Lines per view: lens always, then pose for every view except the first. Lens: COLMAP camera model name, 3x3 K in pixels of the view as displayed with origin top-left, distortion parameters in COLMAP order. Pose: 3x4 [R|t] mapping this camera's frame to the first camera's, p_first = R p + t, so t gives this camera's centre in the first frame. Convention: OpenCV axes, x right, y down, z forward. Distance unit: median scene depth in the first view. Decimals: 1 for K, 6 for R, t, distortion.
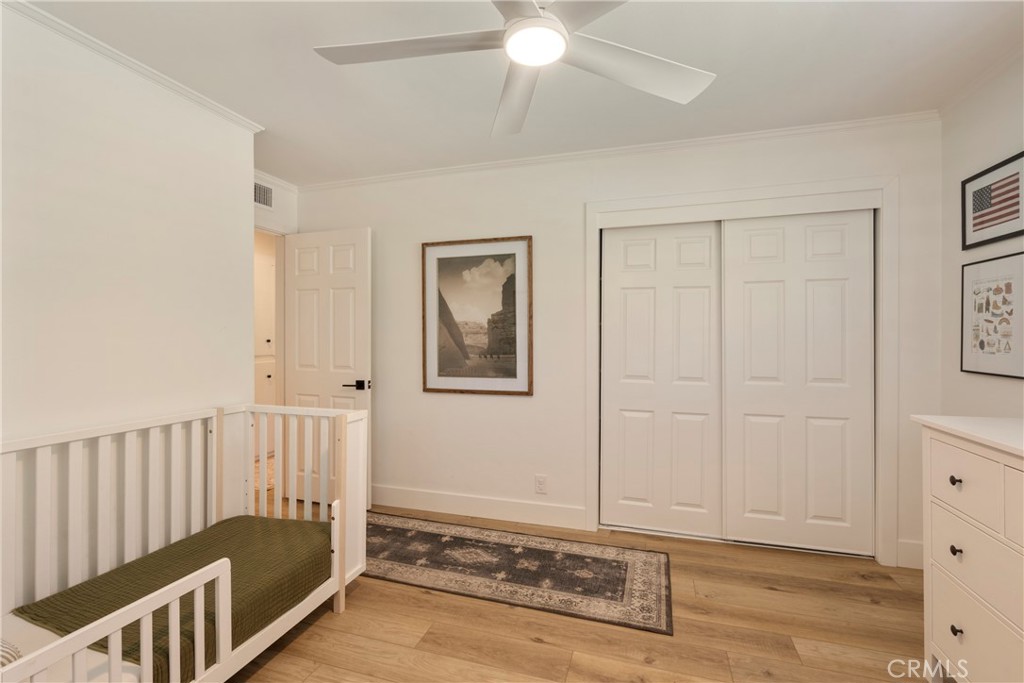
lens RADIAL K [[457.6, 0, 508.3], [0, 457.6, 340.7], [0, 0, 1]] dist [-0.002326, 0.000071]
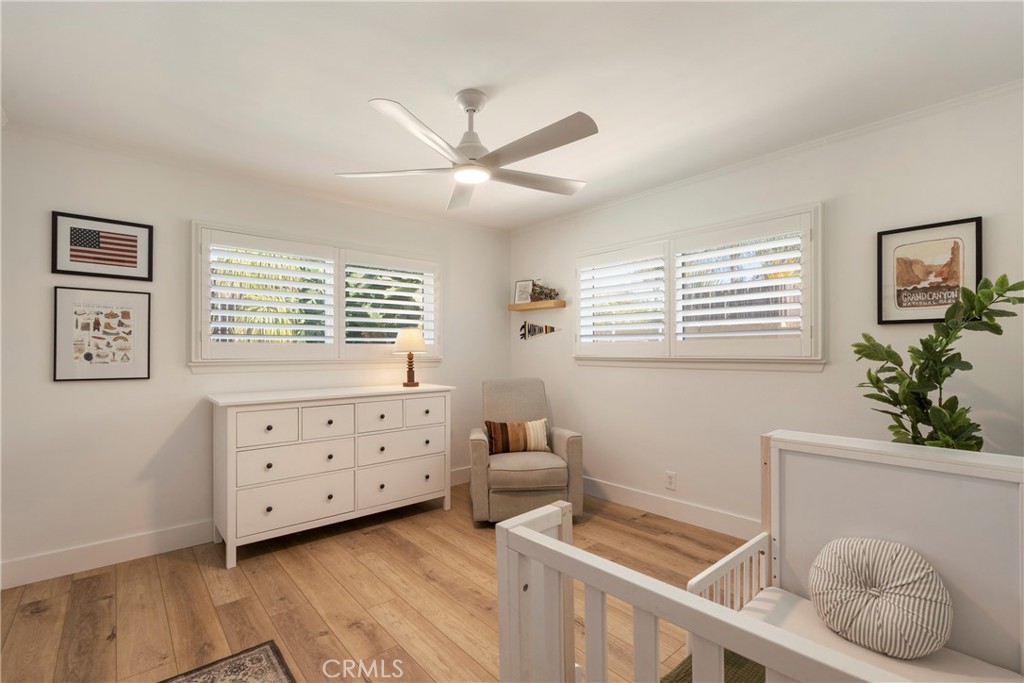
lens RADIAL K [[480.8, 0, 508.5], [0, 480.8, 331.6], [0, 0, 1]] dist [0.000844, 0.000209]
pose [[-0.847131, 0.020791, 0.530977, -0.631965], [0.005446, 0.999522, -0.030448, -0.013180], [-0.531356, -0.022902, -0.846839, 1.533493]]
